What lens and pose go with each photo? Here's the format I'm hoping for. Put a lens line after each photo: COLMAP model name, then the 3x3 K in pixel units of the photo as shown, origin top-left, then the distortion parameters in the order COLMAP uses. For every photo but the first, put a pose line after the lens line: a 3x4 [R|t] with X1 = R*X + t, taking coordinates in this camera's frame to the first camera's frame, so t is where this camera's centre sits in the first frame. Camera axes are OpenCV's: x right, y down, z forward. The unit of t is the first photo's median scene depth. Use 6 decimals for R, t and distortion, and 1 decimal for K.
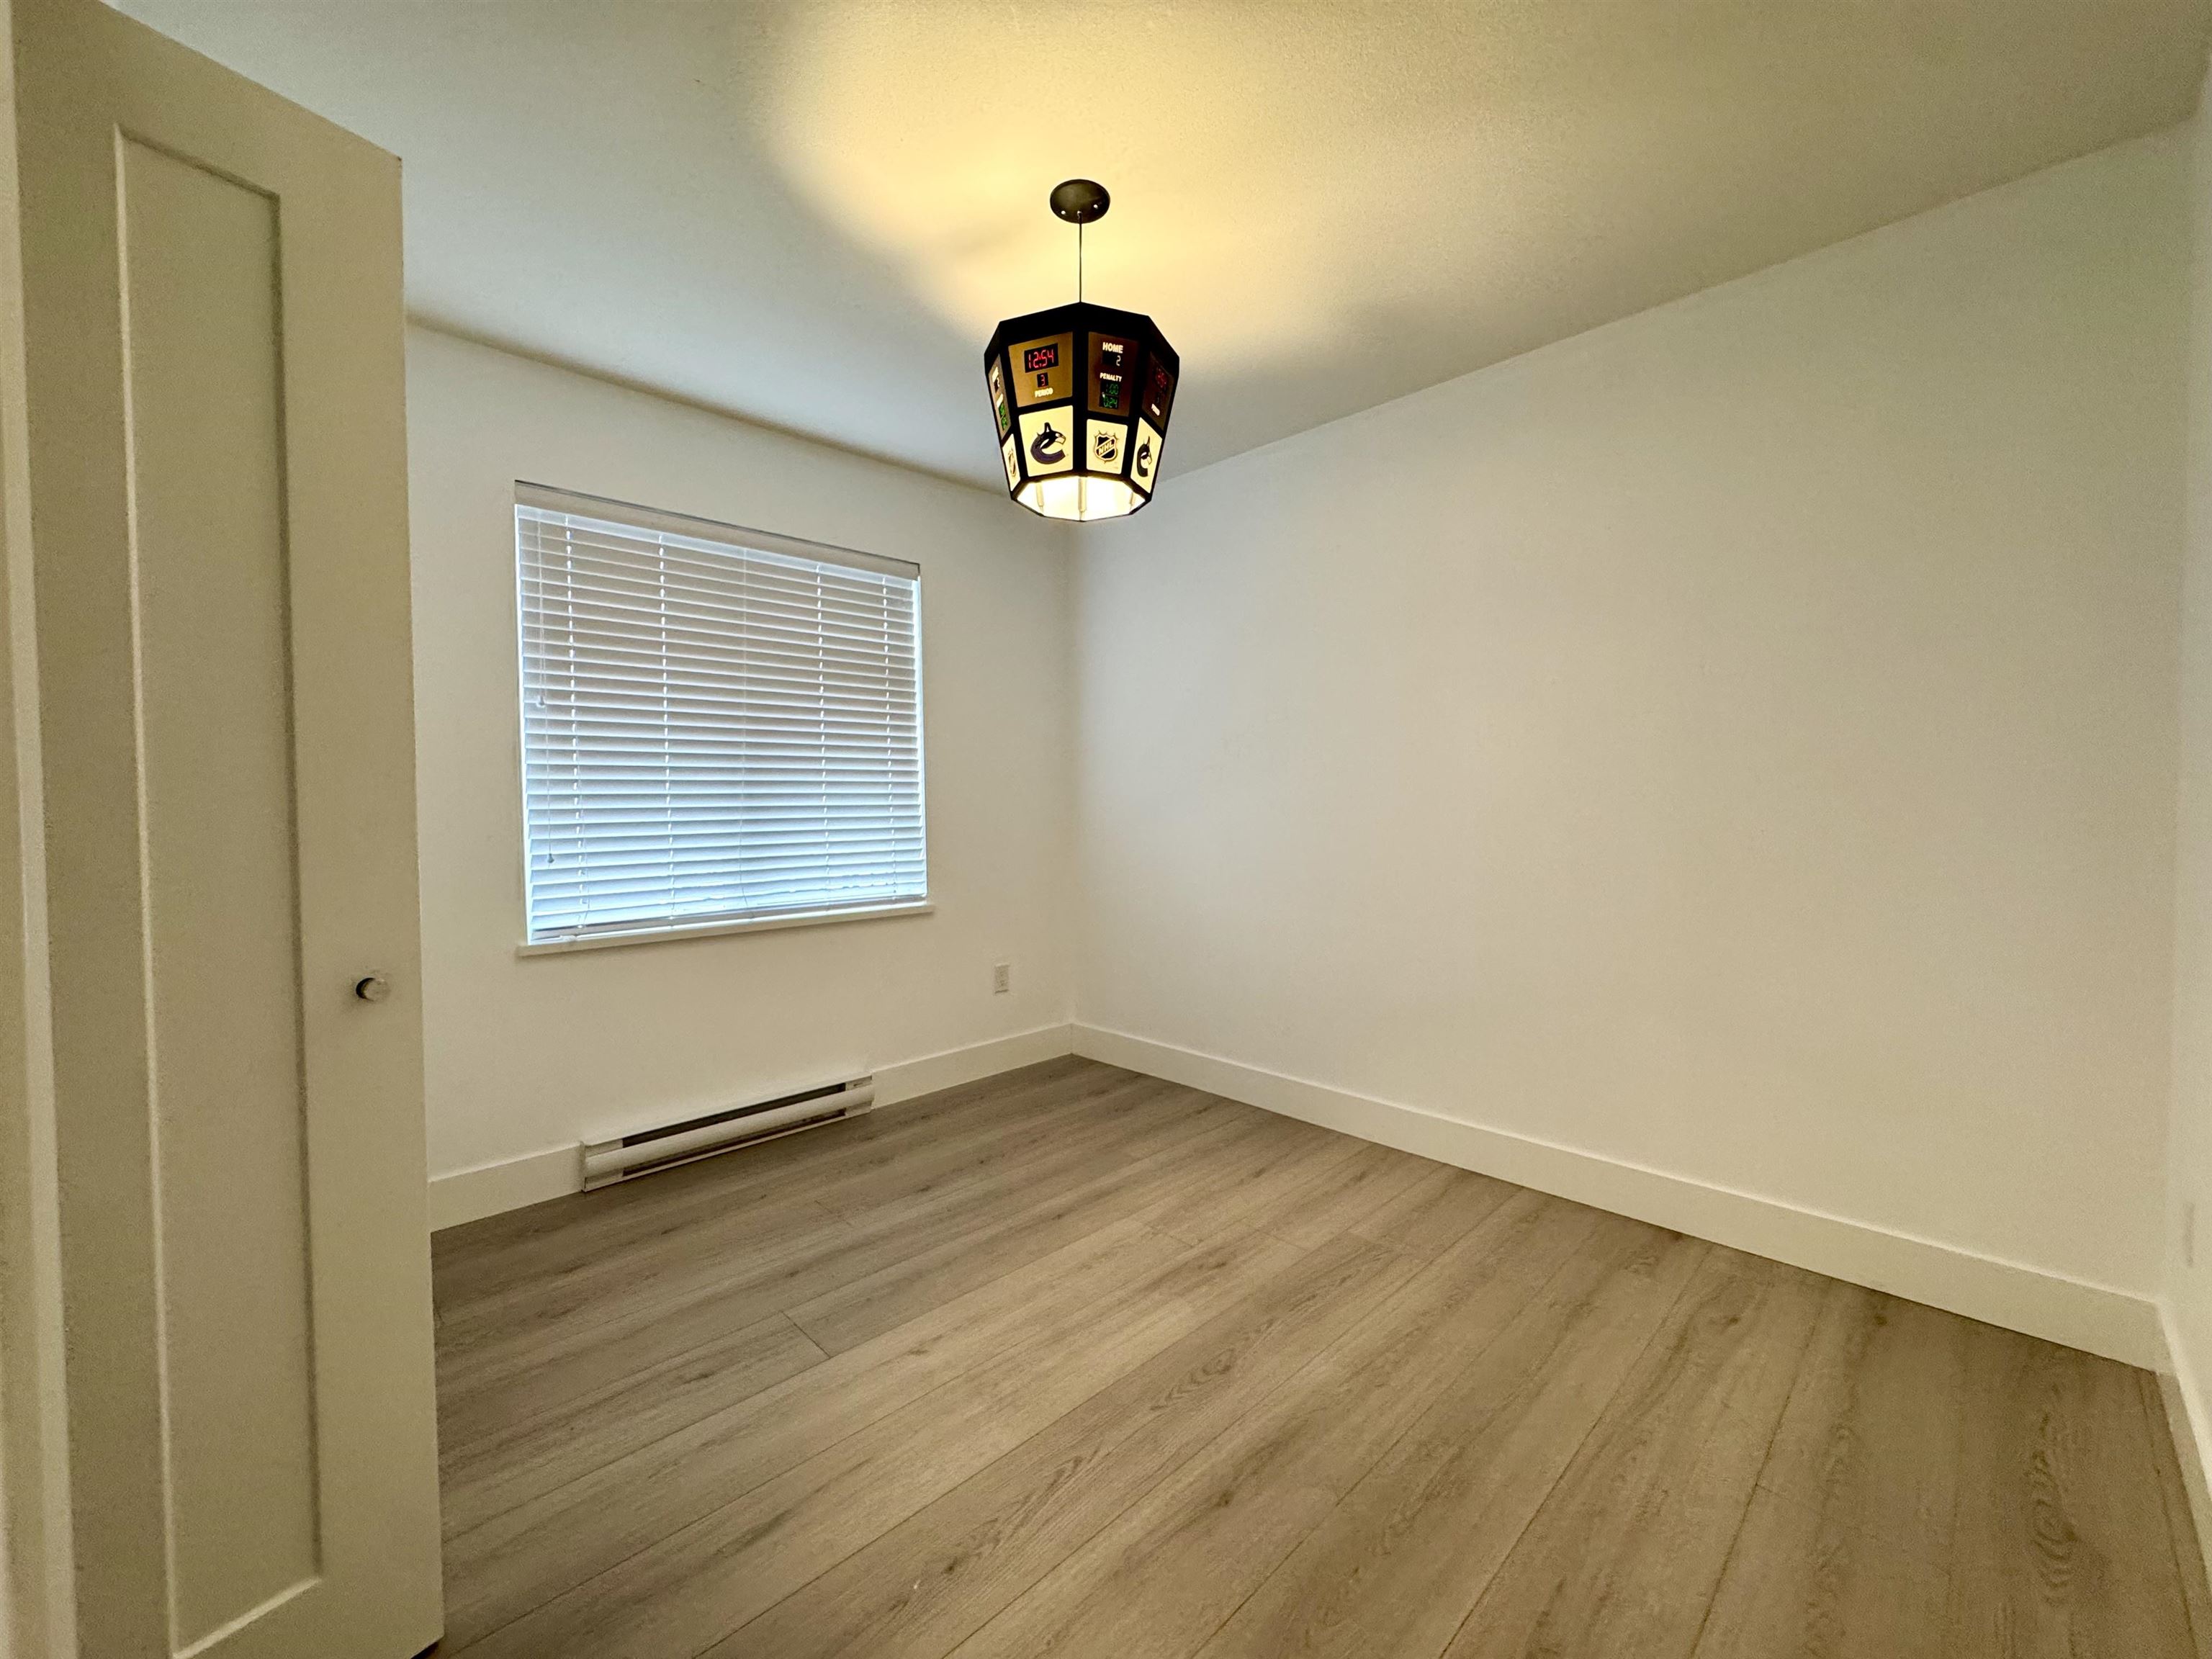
lens RADIAL K [[883.6, 0, 1106.0], [0, 883.6, 829.5], [0, 0, 1]] dist [0.000080, -0.000054]
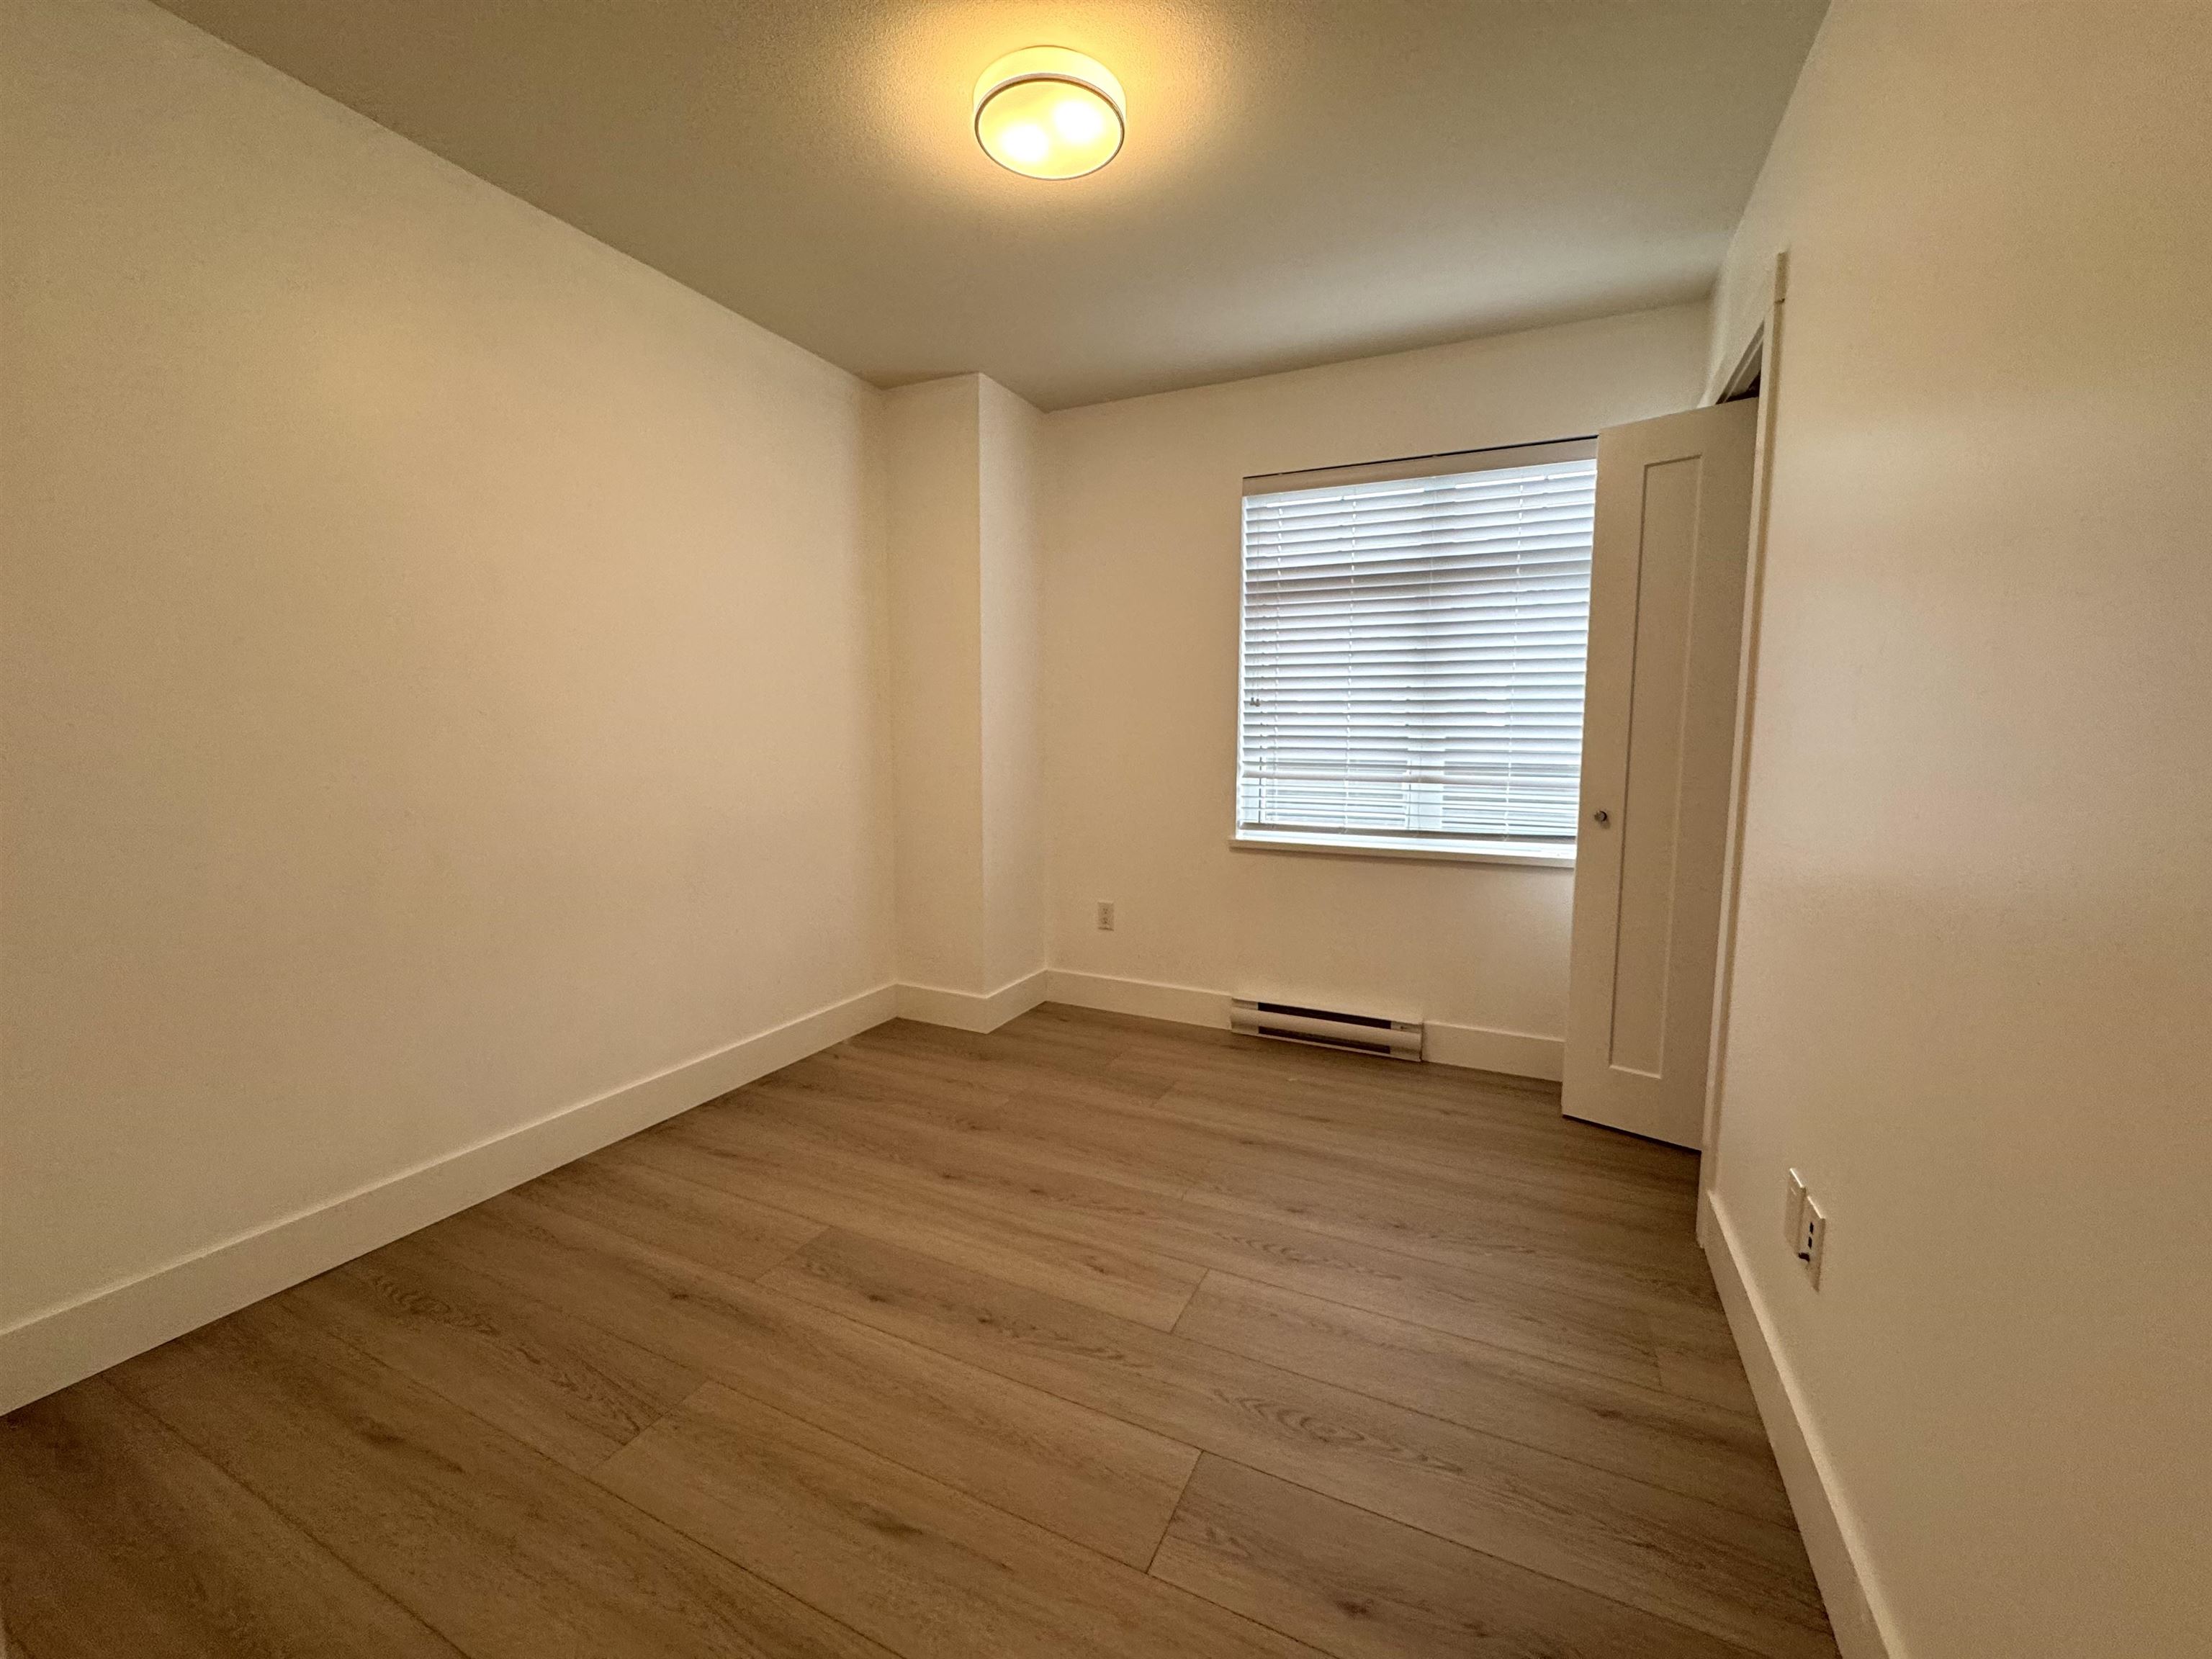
lens RADIAL K [[905.7, 0, 1106.0], [0, 905.7, 829.5], [0, 0, 1]] dist [0.000081, -0.000019]
pose [[0.363818, 0.136489, -0.921416, 0.533920], [-0.046001, 0.990632, 0.128579, -0.052180], [0.930333, -0.004393, 0.366689, 0.328748]]
